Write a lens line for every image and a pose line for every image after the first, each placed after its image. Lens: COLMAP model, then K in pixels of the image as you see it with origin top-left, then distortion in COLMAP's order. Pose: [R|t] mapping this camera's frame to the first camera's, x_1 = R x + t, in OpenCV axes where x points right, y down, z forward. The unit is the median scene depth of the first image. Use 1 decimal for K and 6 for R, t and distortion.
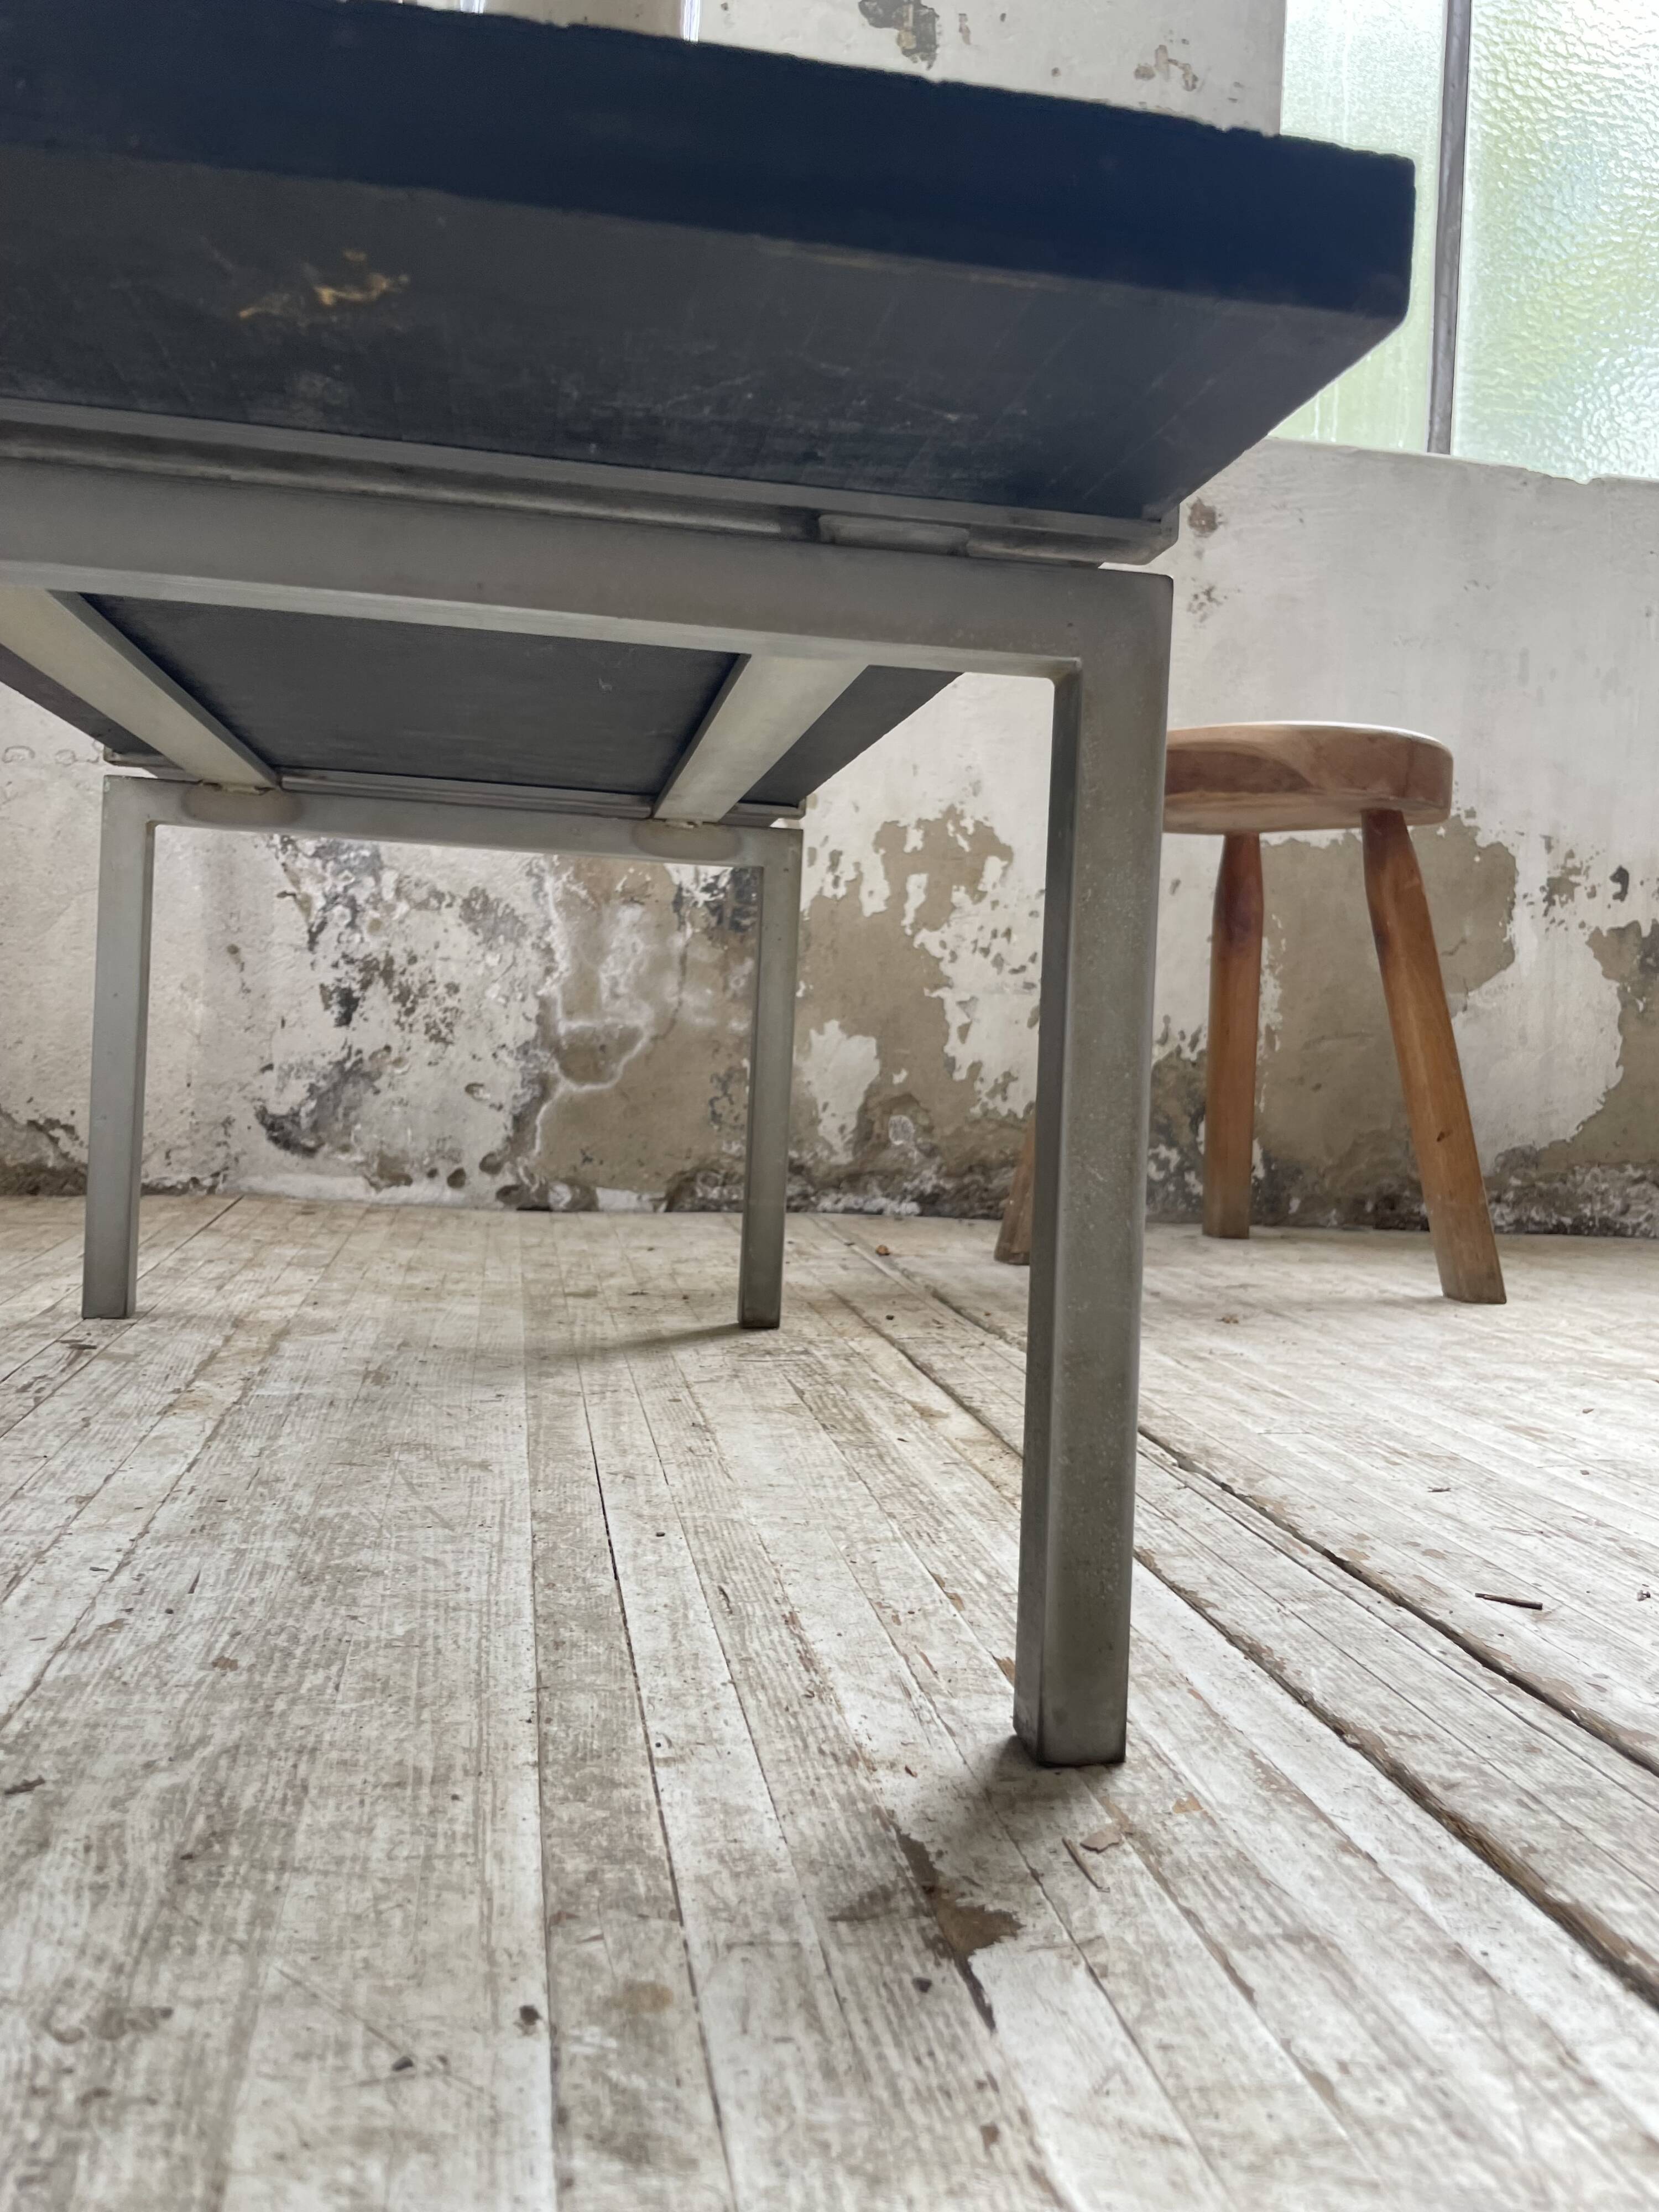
lens RADIAL K [[1699.9, 0, 854.7], [0, 1699.9, 1077.1], [0, 0, 1]] dist [0.086169, -0.123564]
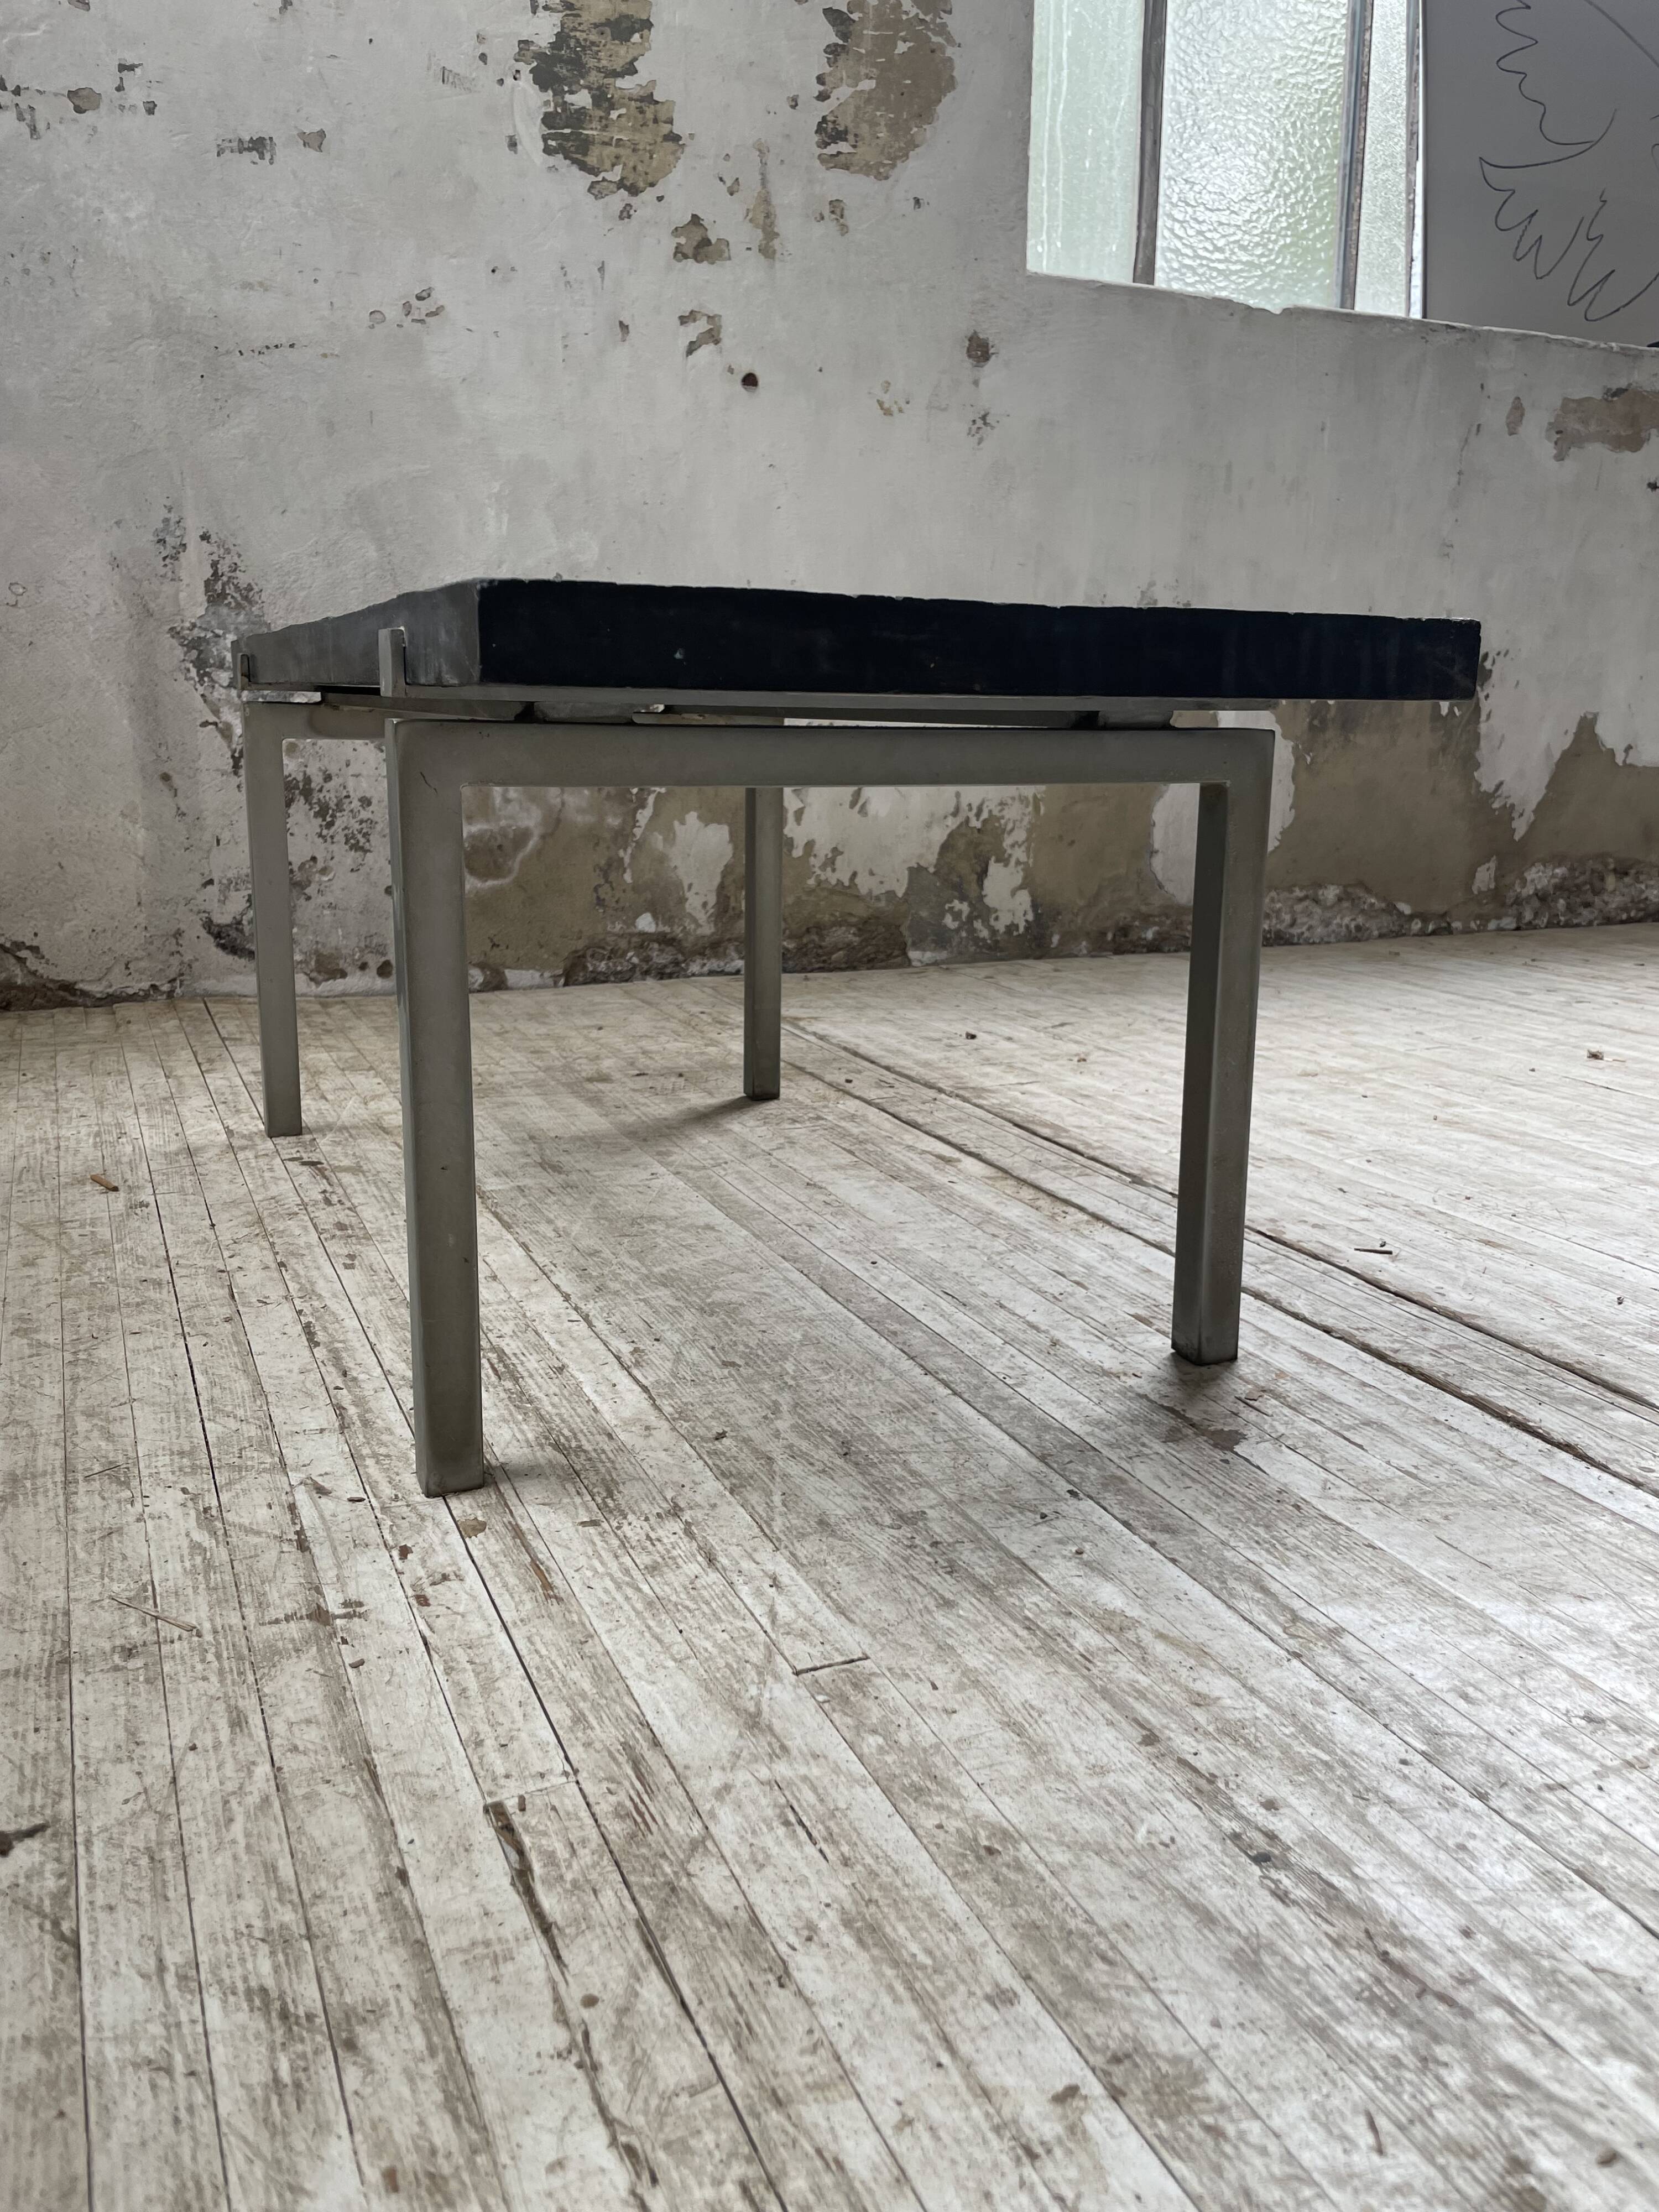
lens RADIAL K [[1699.9, 0, 847.2], [0, 1699.9, 1091.9], [0, 0, 1]] dist [0.086169, -0.123564]
pose [[0.973156, -0.081237, 0.215330, -0.187476], [0.036307, 0.978105, 0.204919, -0.086066], [-0.227263, -0.191600, 0.954799, -0.191090]]
